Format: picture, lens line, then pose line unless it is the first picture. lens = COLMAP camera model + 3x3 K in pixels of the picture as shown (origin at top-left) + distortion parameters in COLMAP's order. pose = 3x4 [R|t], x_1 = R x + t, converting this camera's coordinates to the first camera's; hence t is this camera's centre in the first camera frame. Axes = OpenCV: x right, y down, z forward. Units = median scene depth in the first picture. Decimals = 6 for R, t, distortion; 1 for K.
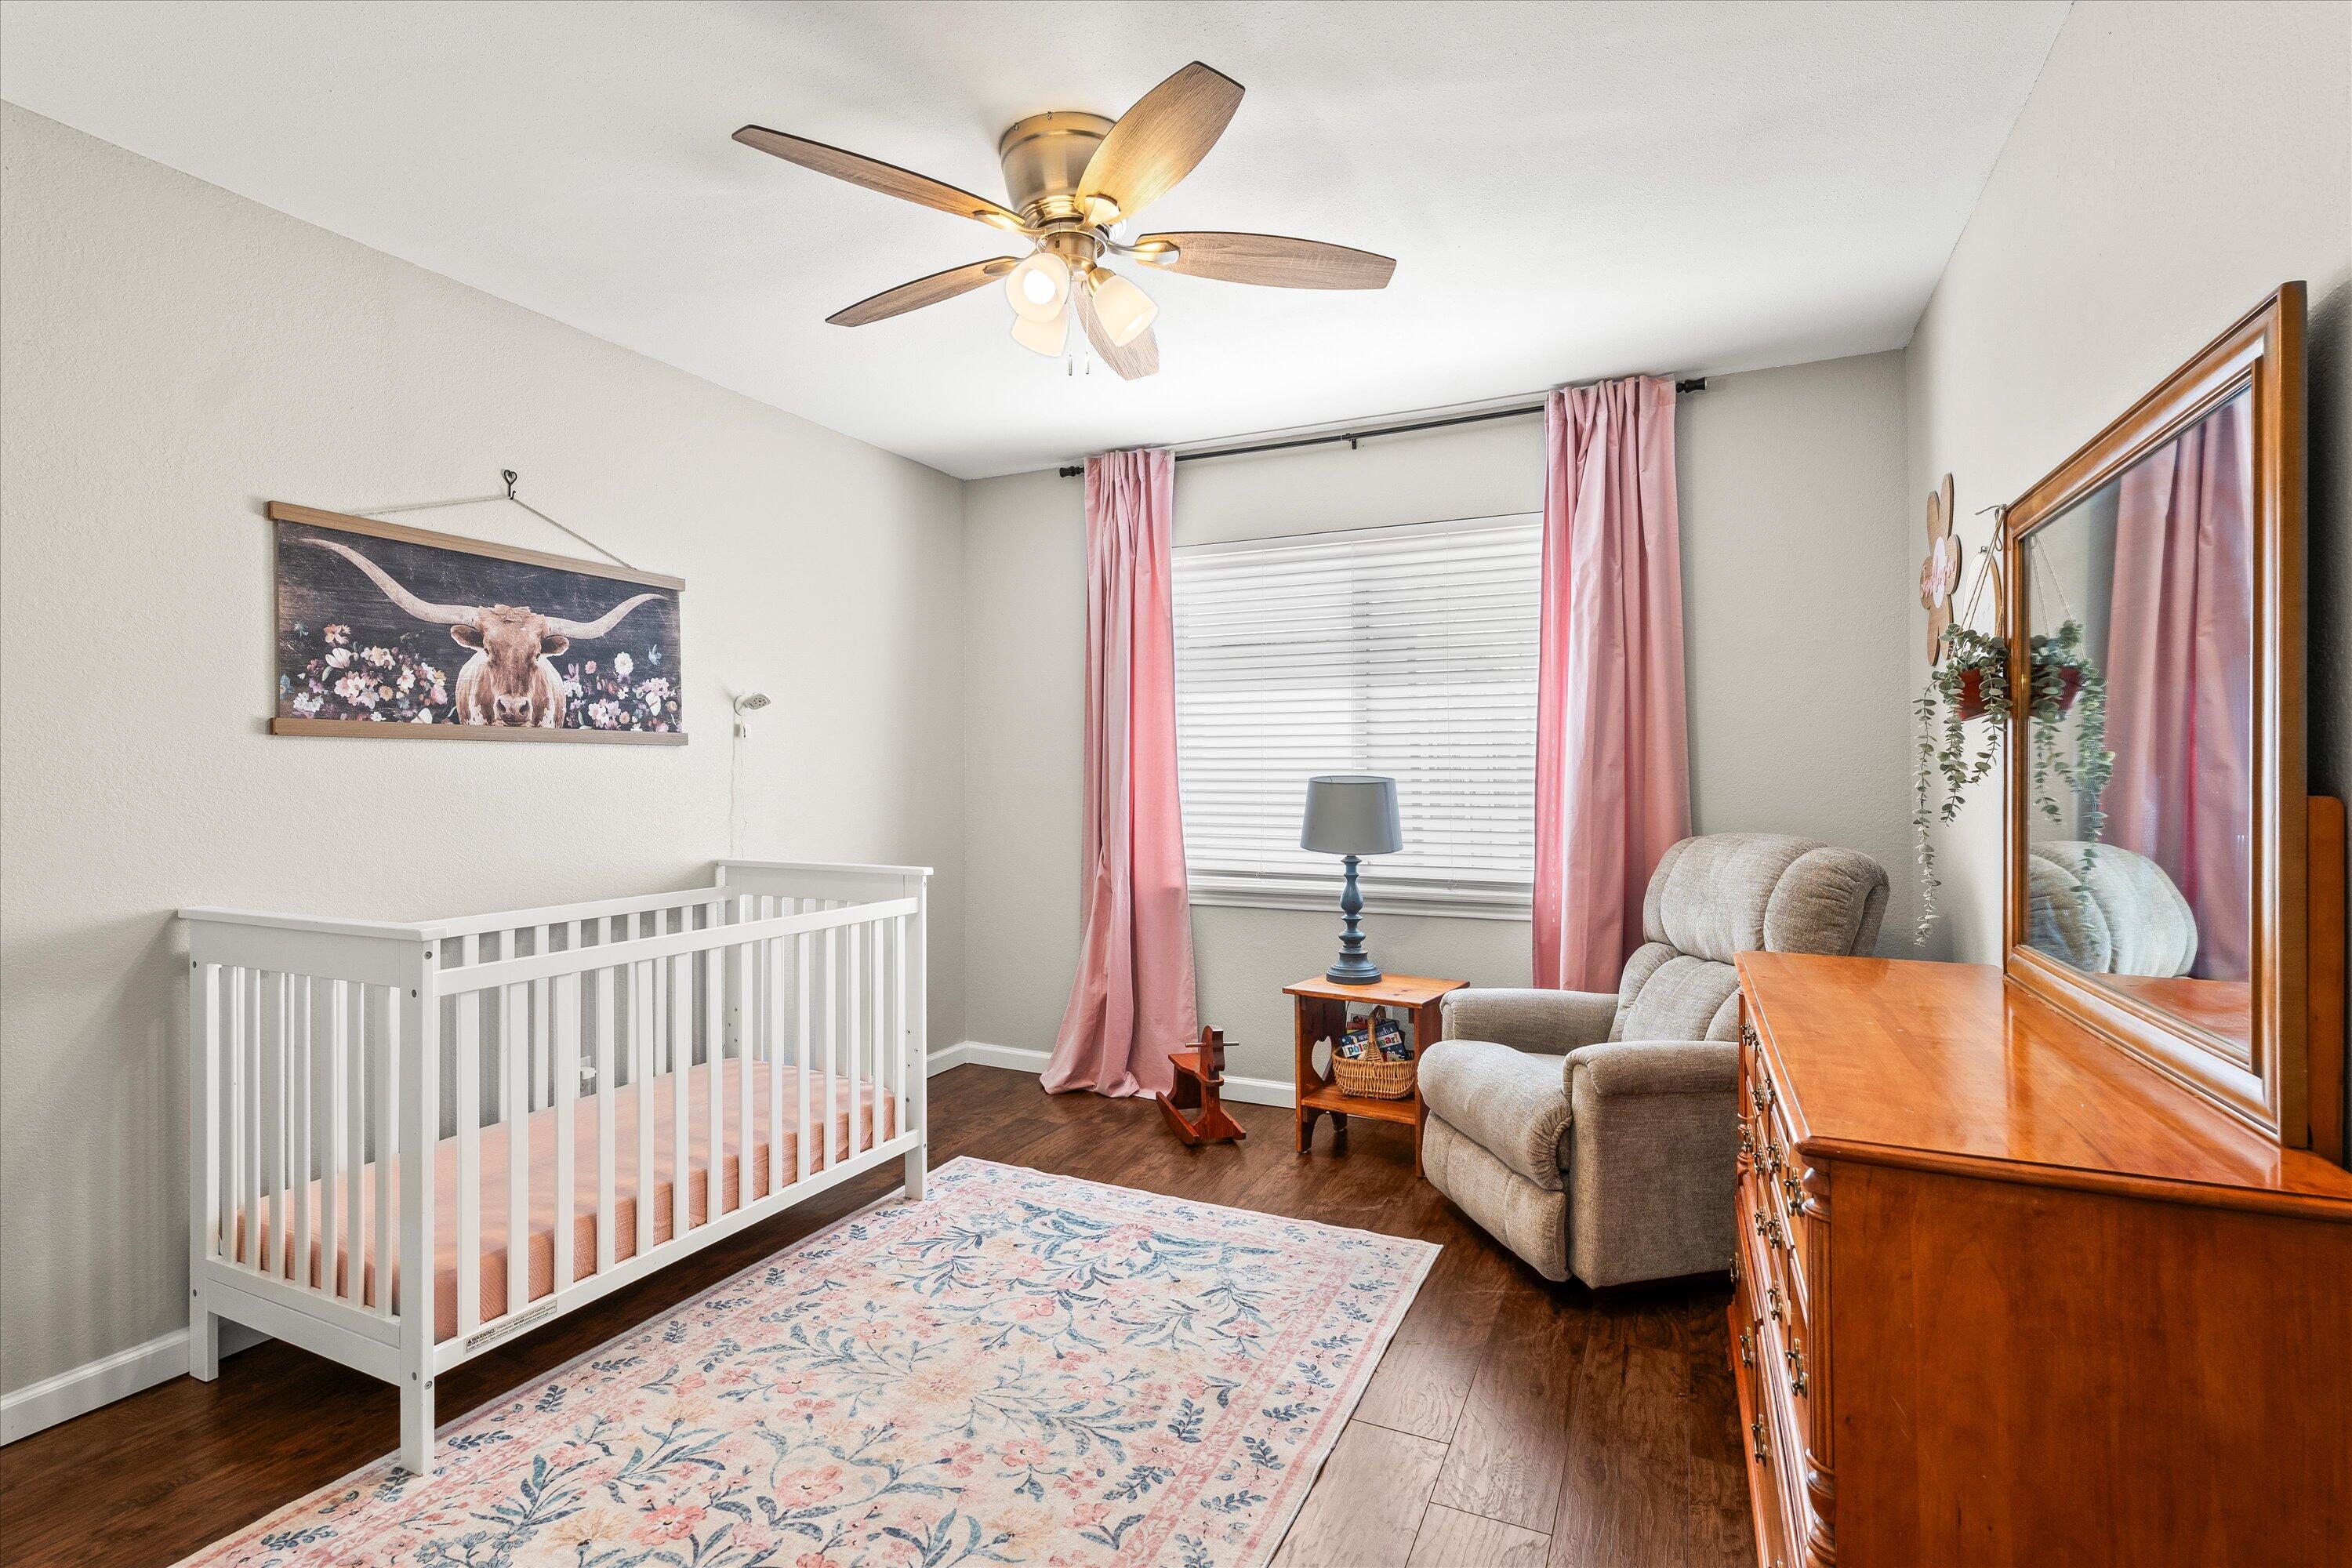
lens RADIAL K [[1112.3, 0, 1173.9], [0, 1112.3, 794.8], [0, 0, 1]] dist [0.000079, 0.000185]
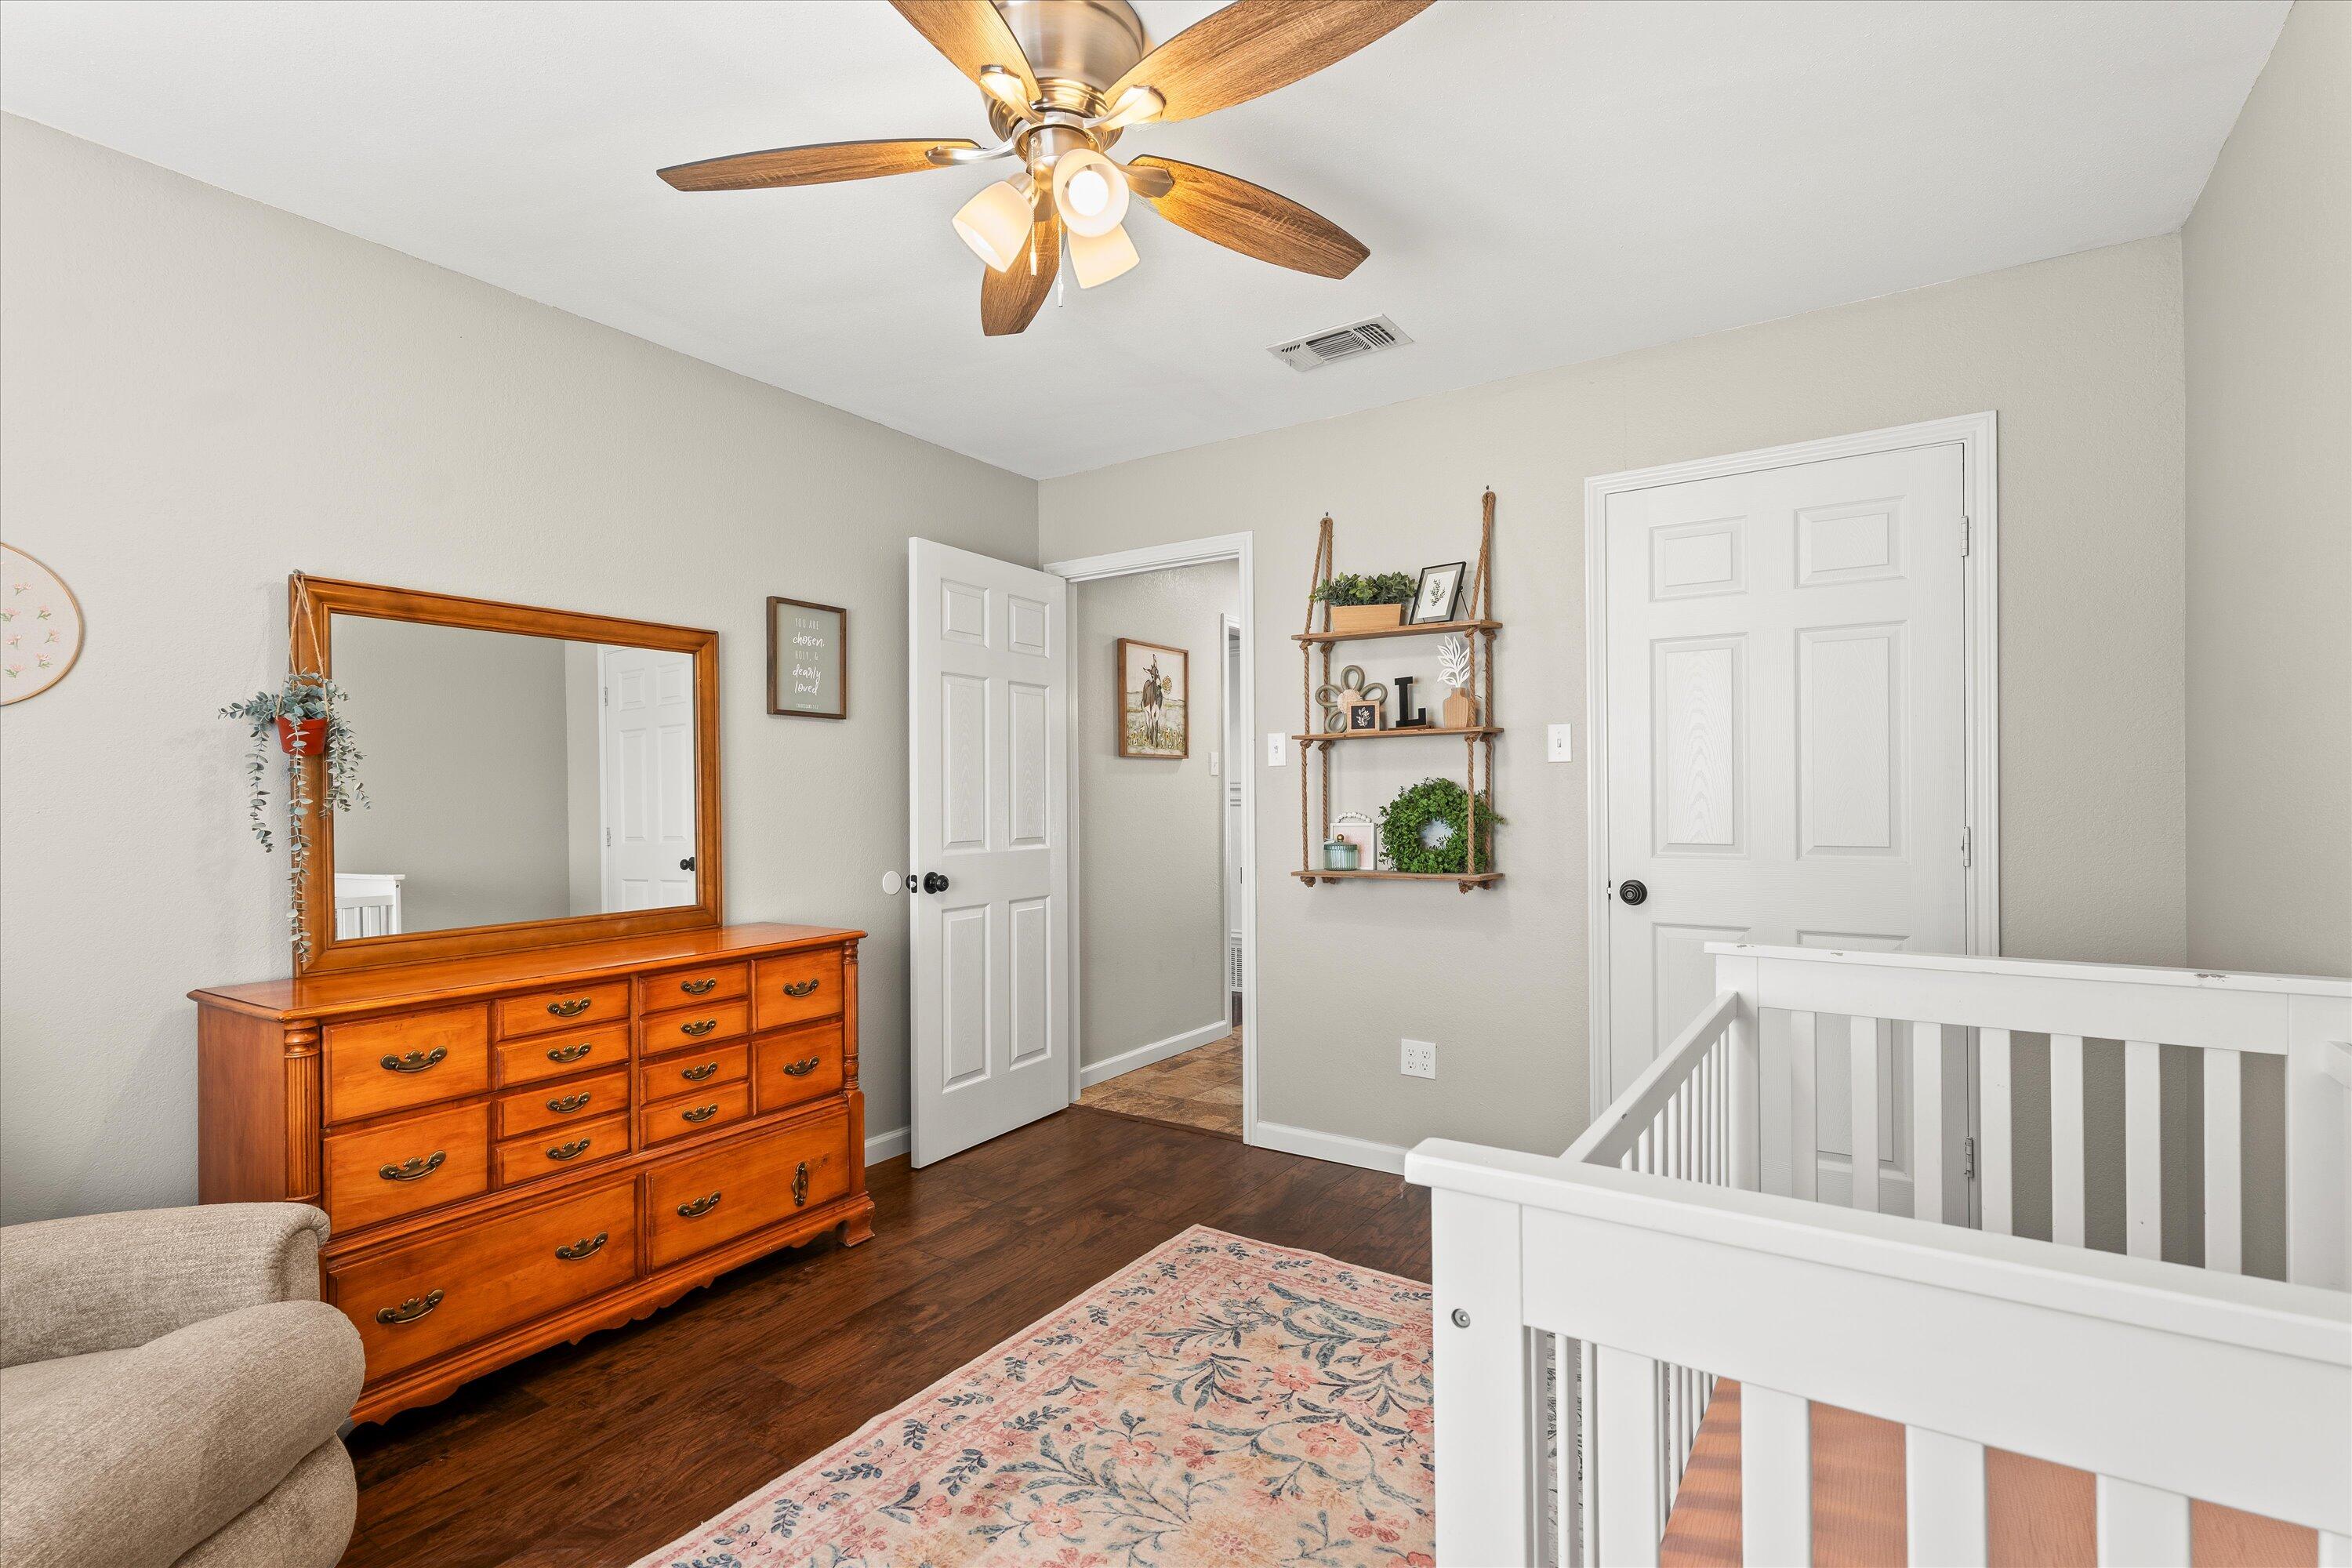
lens RADIAL K [[1112.3, 0, 1173.9], [0, 1112.3, 794.8], [0, 0, 1]] dist [0.000079, 0.000185]
pose [[-0.990075, 0.011506, 0.140068, -0.324335], [0.013085, 0.999861, 0.010359, -0.028067], [-0.139929, 0.012089, -0.990088, 2.022406]]
